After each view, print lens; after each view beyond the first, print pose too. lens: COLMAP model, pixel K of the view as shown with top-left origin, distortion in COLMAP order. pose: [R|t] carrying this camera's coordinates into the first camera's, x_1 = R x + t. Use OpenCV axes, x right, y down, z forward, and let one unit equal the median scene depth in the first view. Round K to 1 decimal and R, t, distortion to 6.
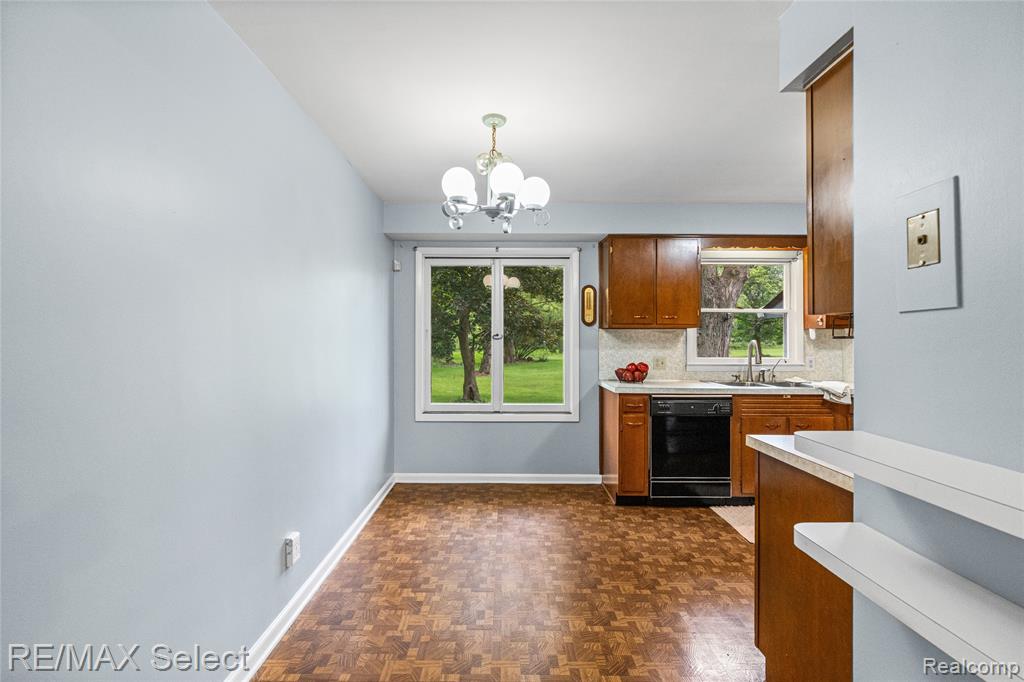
lens RADIAL K [[468.6, 0, 508.2], [0, 468.6, 333.9], [0, 0, 1]] dist [-0.013216, 0.005174]
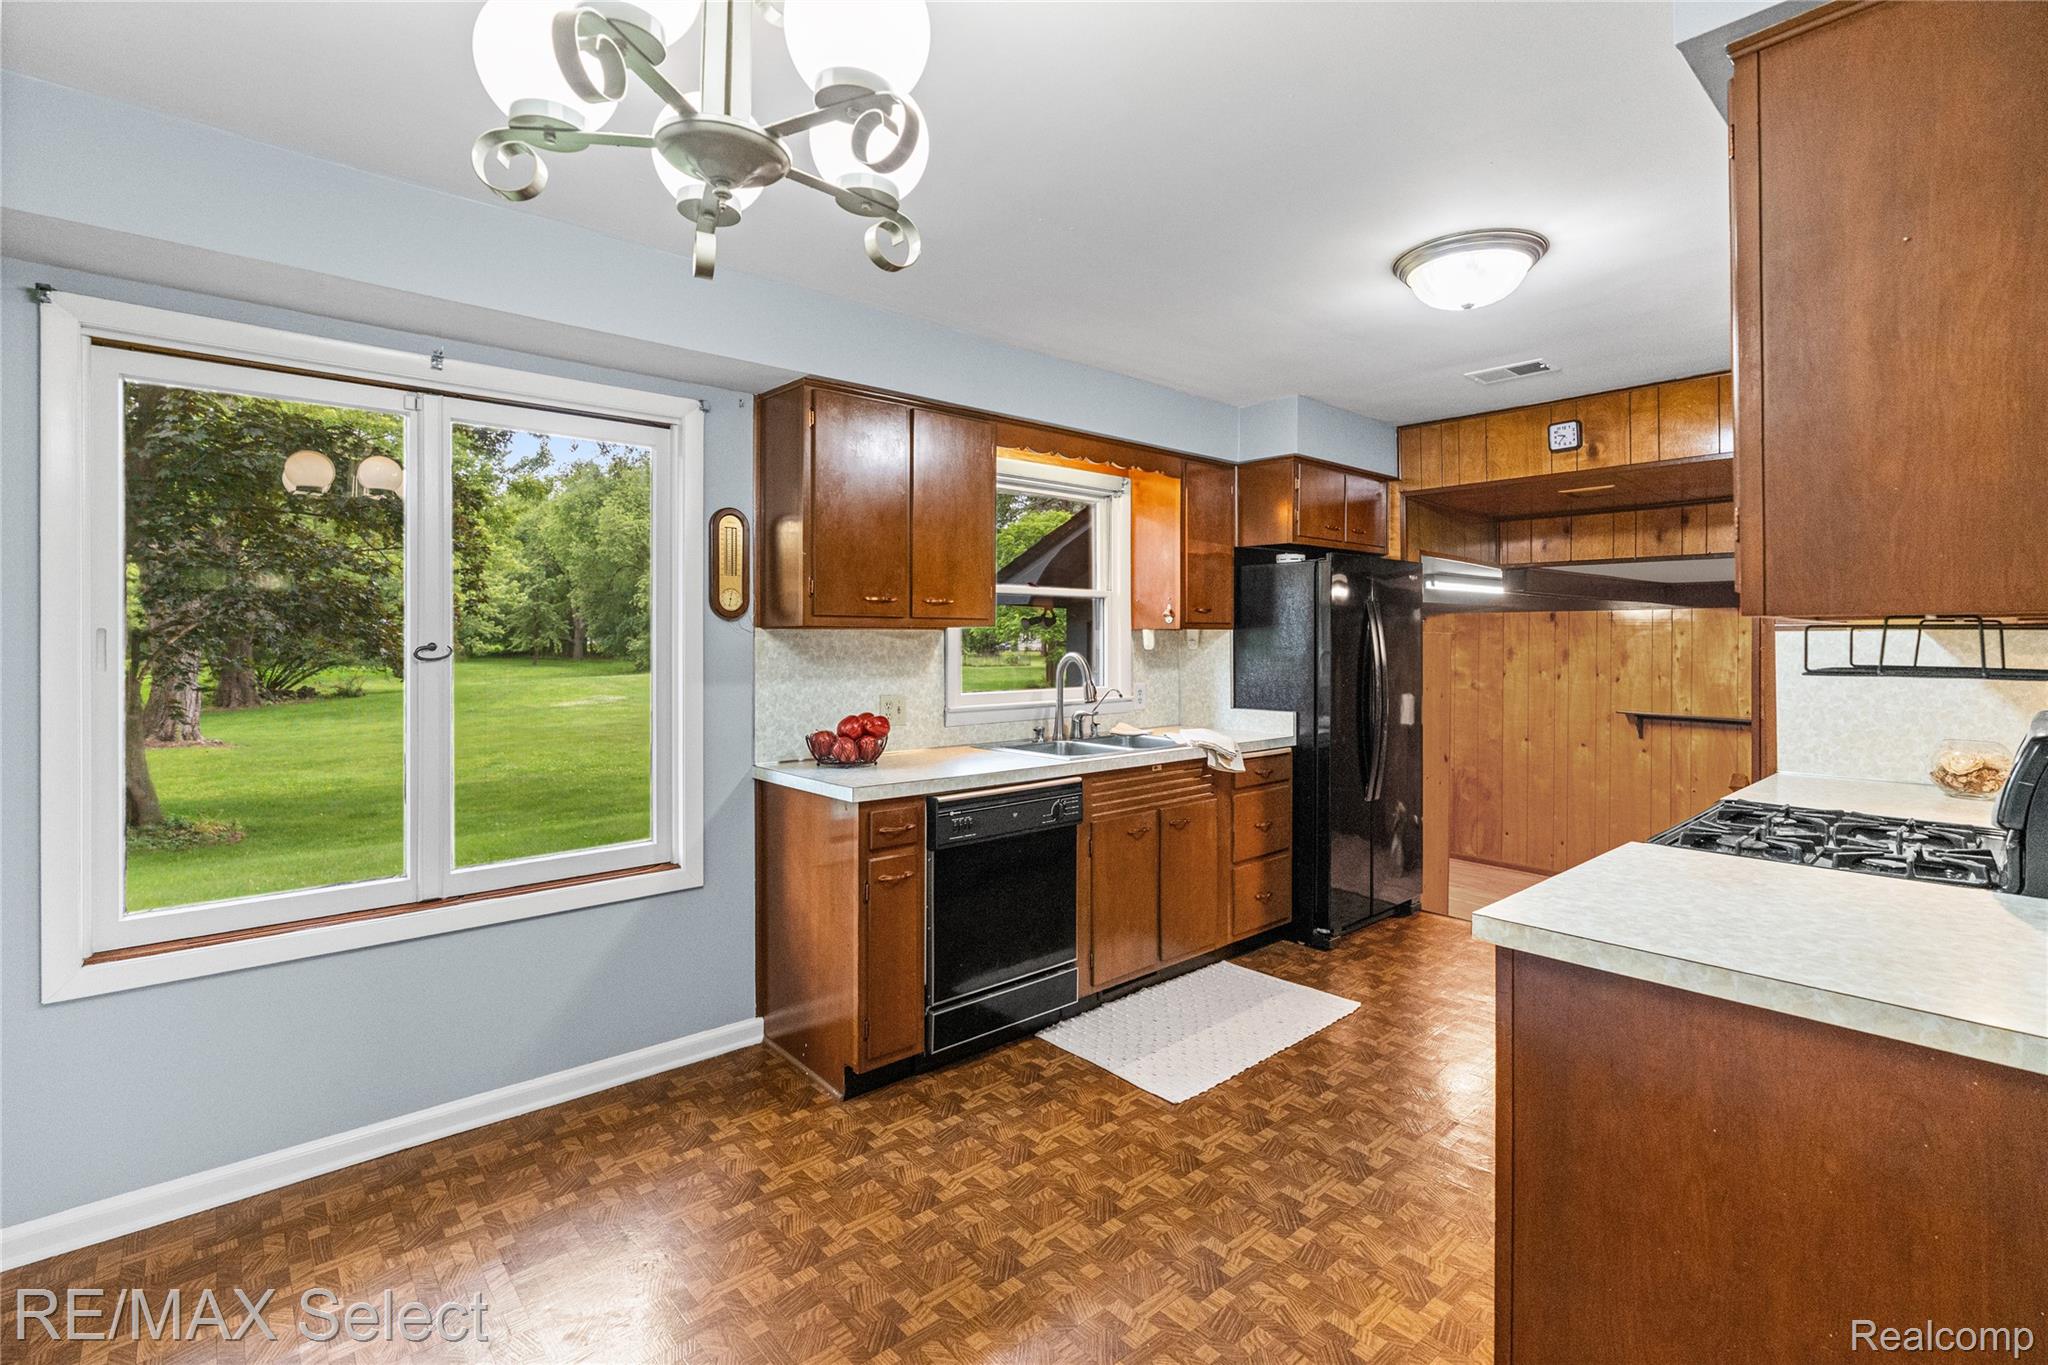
lens RADIAL K [[937.2, 0, 1045.6], [0, 937.2, 631.1], [0, 0, 1]] dist [-0.013216, 0.005174]
pose [[0.745995, 0.000874, 0.665951, -0.147459], [-0.003797, 0.999988, 0.002941, -0.012780], [-0.665941, -0.004722, 0.745990, 0.330819]]
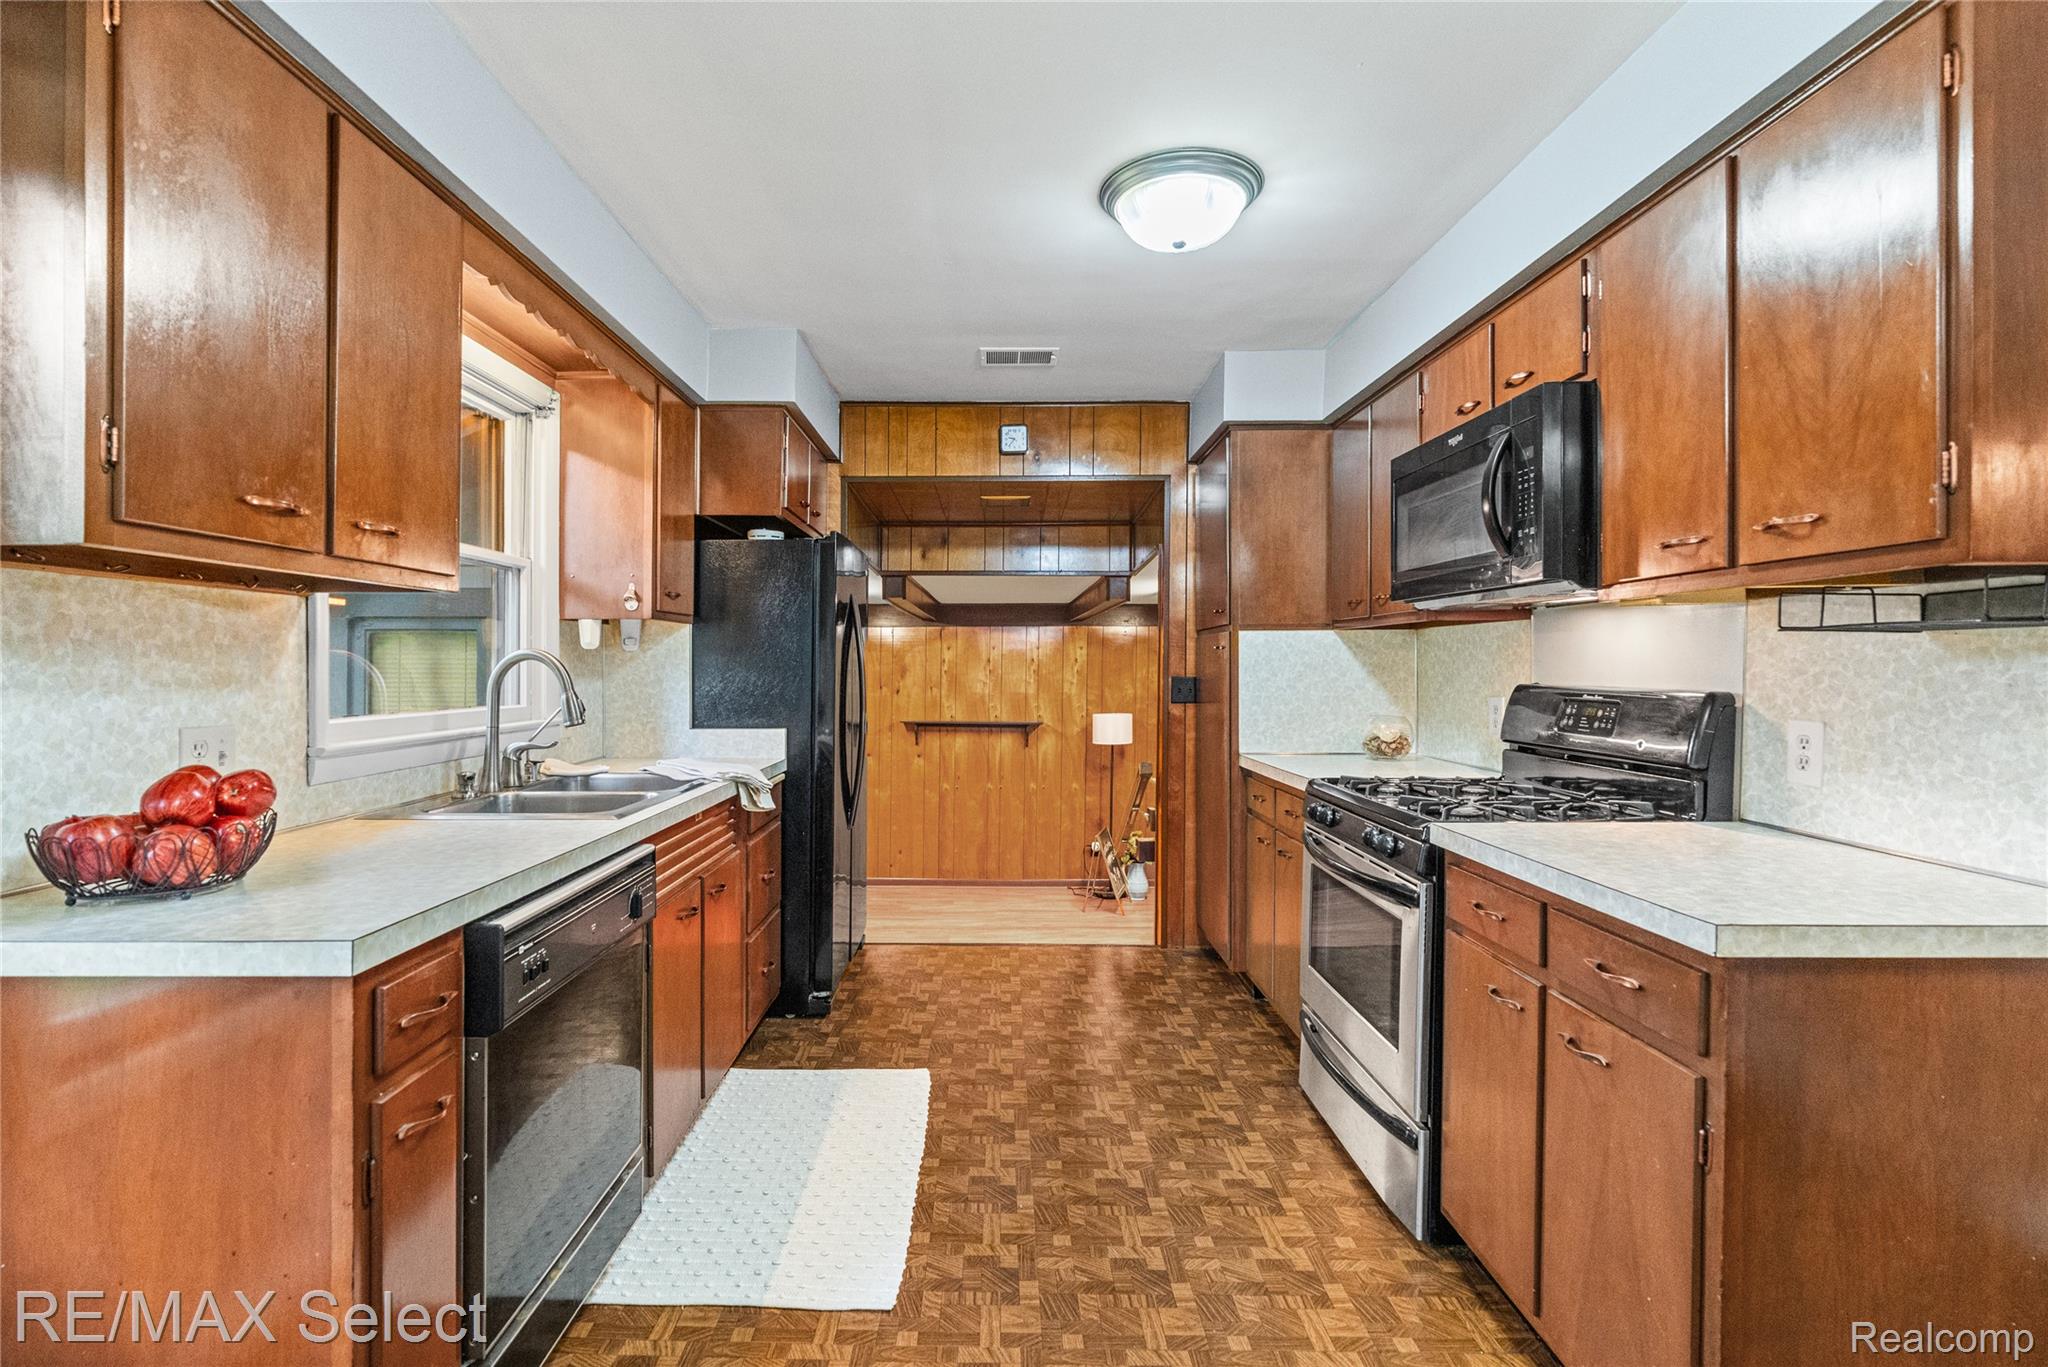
lens RADIAL K [[937.2, 0, 988.1], [0, 937.2, 669.0], [0, 0, 1]] dist [-0.013216, 0.005174]
pose [[0.020799, -0.007719, 0.999754, -0.065537], [-0.008338, 0.999934, 0.007893, 0.021204], [-0.999749, -0.008500, 0.020734, 0.760485]]
